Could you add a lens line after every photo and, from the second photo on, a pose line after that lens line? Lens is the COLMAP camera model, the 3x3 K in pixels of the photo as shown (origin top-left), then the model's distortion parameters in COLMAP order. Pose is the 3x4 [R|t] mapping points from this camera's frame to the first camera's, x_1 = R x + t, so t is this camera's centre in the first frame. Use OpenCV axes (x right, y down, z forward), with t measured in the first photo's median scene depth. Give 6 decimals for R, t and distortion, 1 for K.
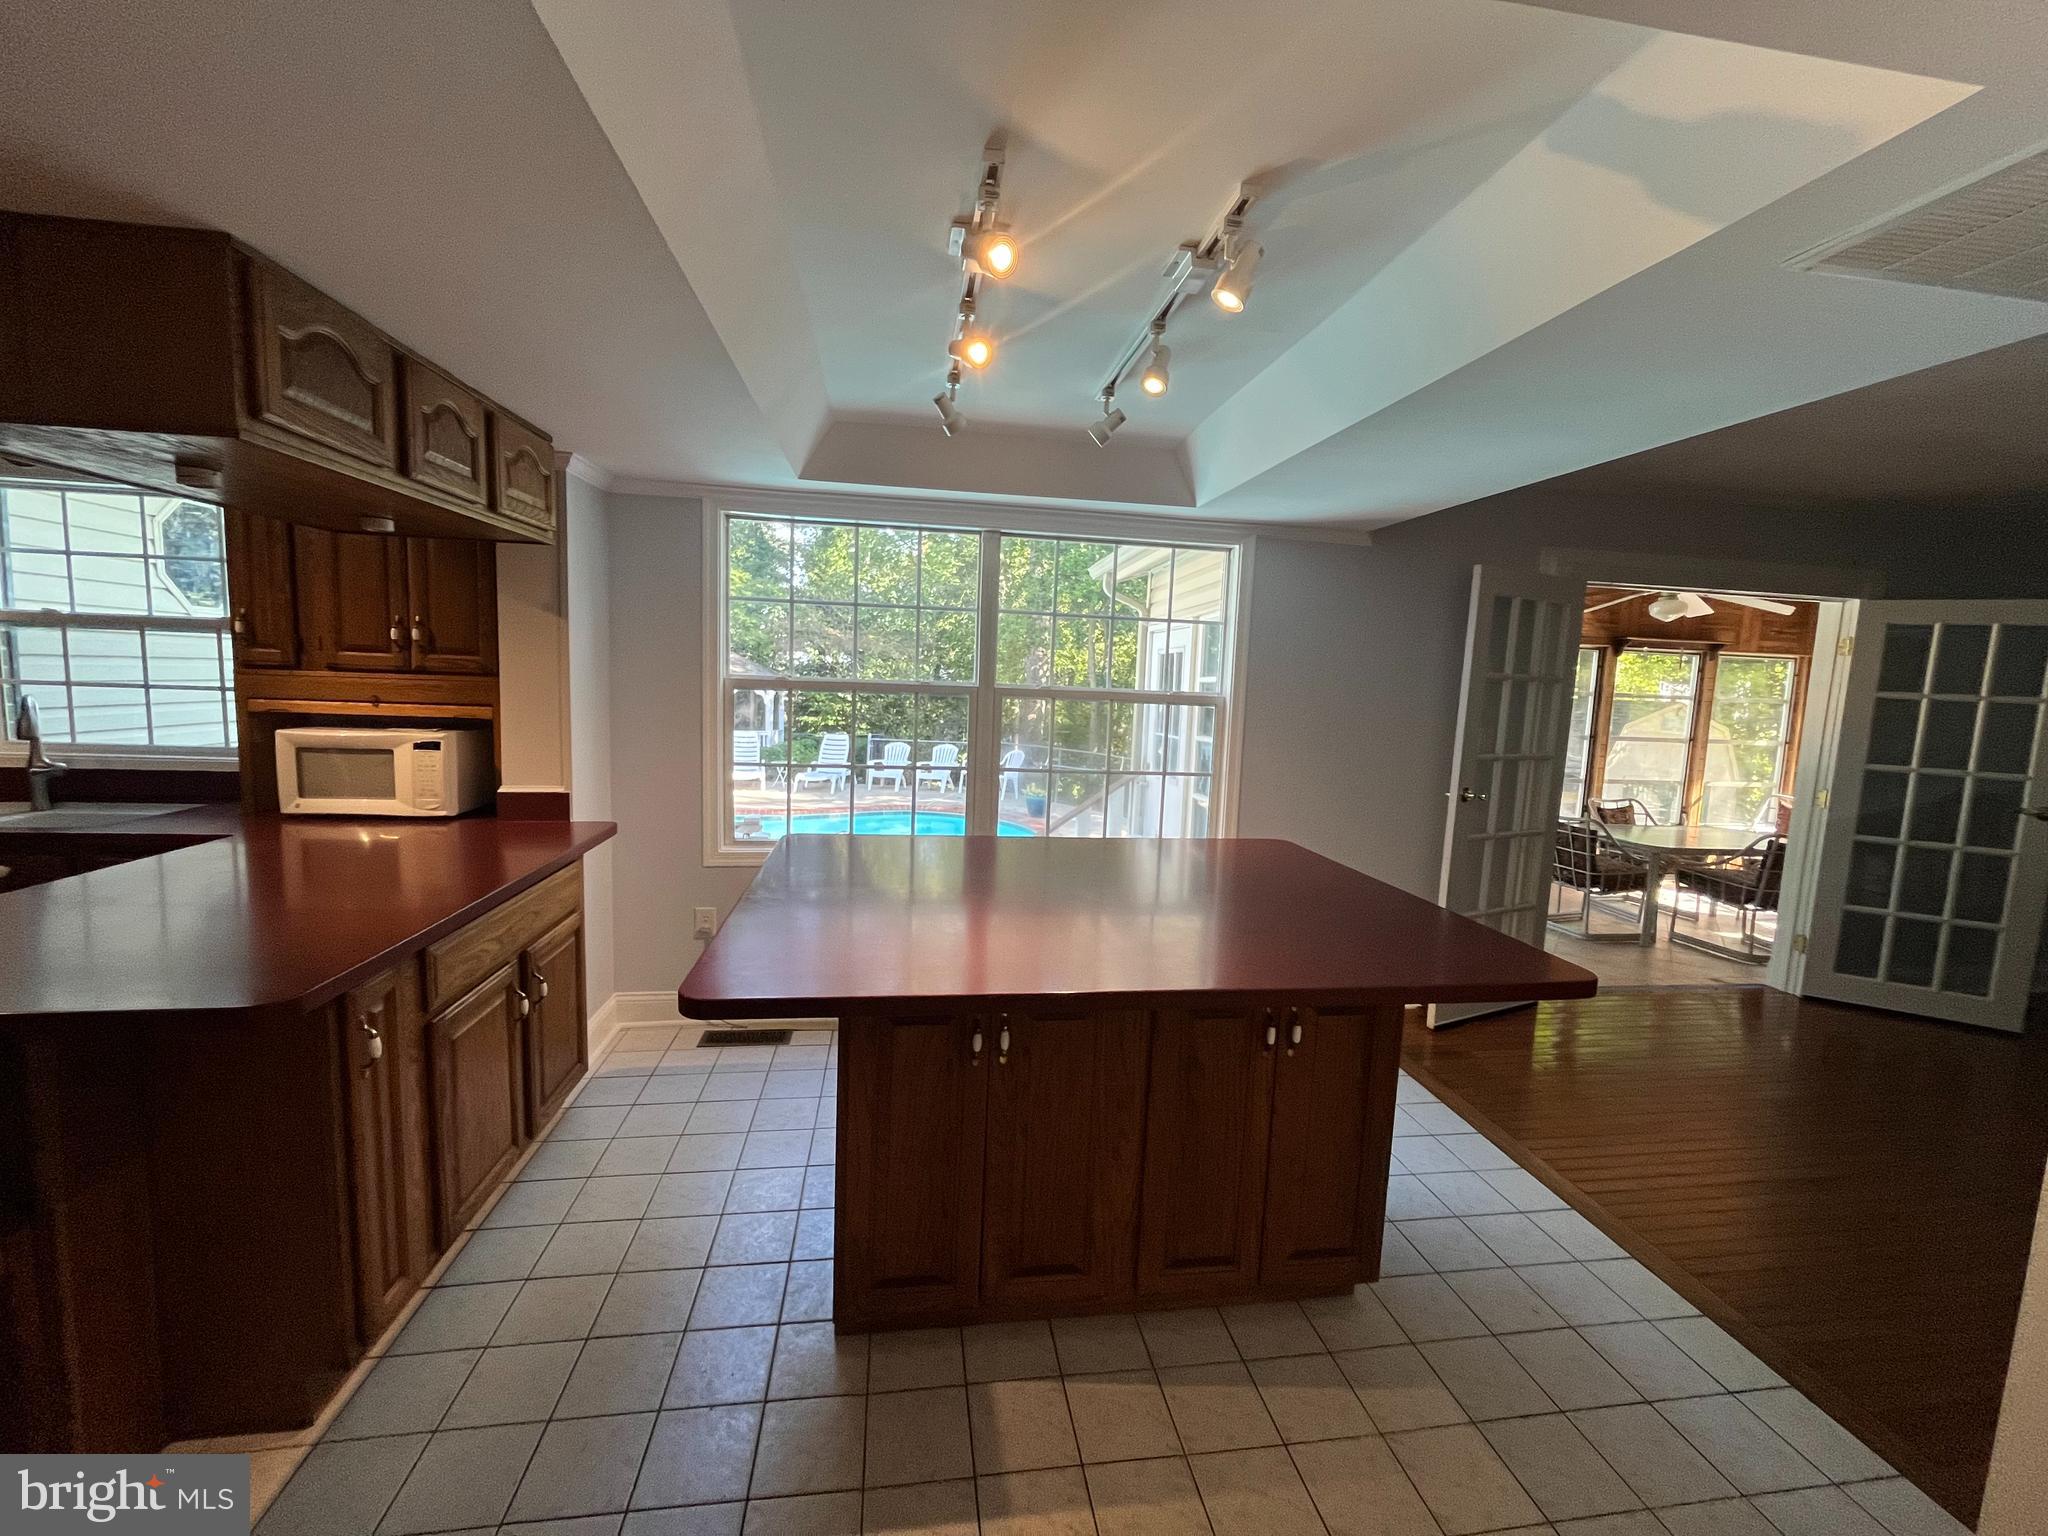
lens RADIAL K [[837.0, 0, 1027.1], [0, 837.0, 770.6], [0, 0, 1]] dist [-0.003918, -0.000083]
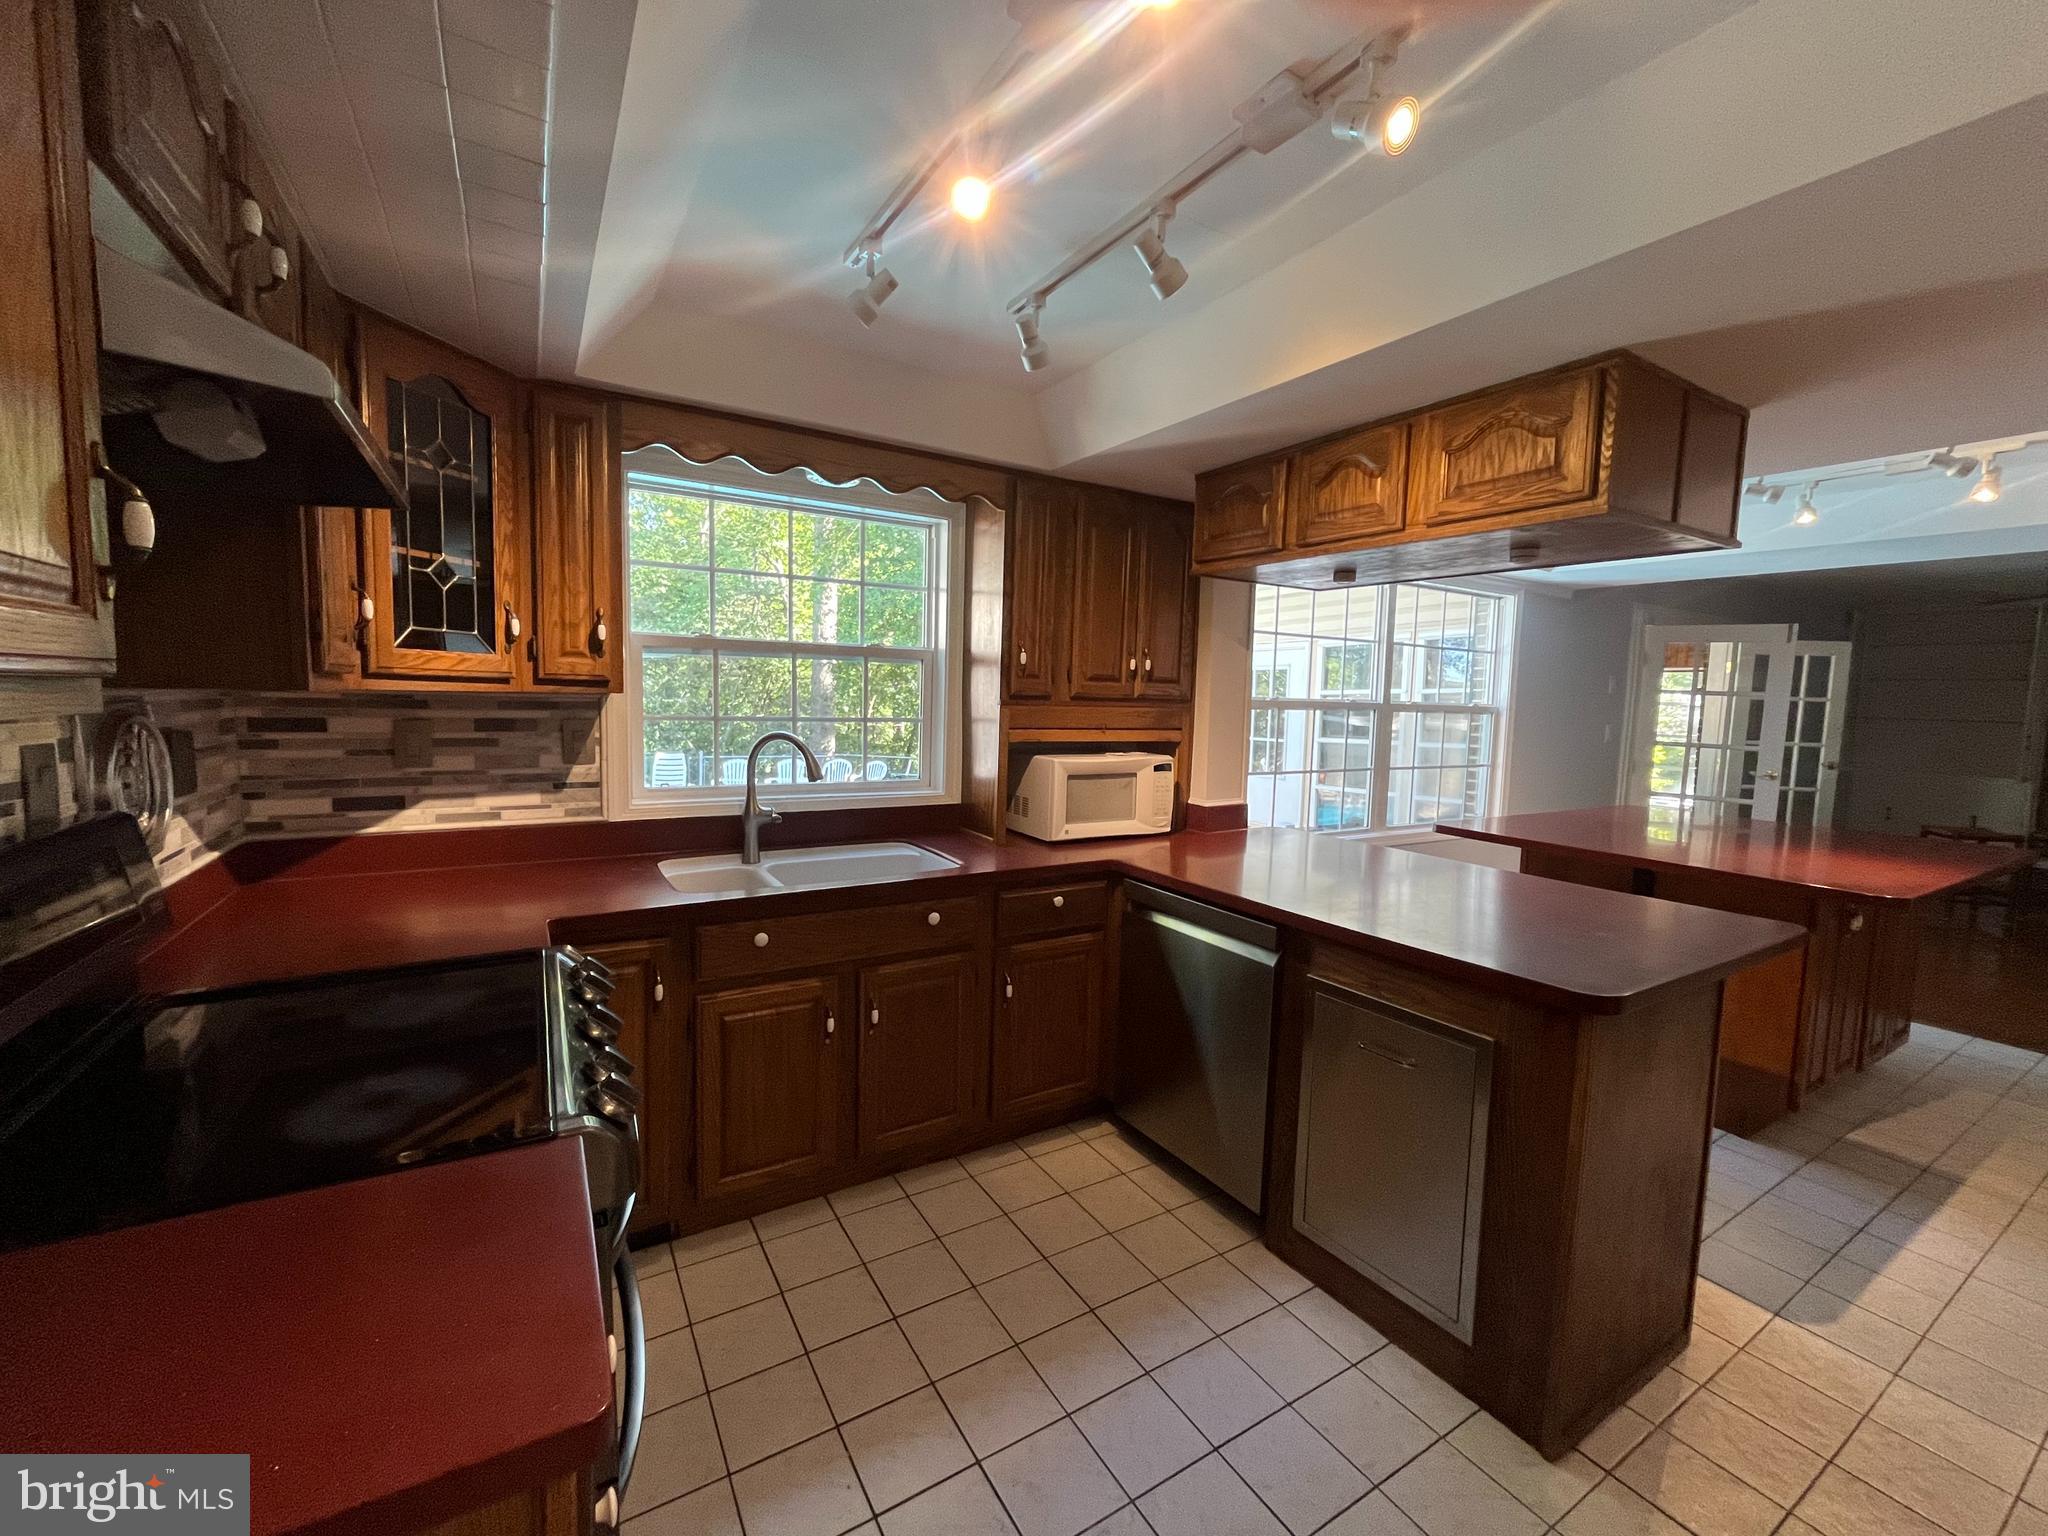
lens RADIAL K [[837.0, 0, 1037.7], [0, 837.0, 767.1], [0, 0, 1]] dist [-0.003918, -0.000083]
pose [[0.920339, -0.046666, 0.388328, -1.003781], [0.049083, 0.998788, 0.003698, -0.033335], [-0.388030, 0.015657, 0.921514, 0.048734]]
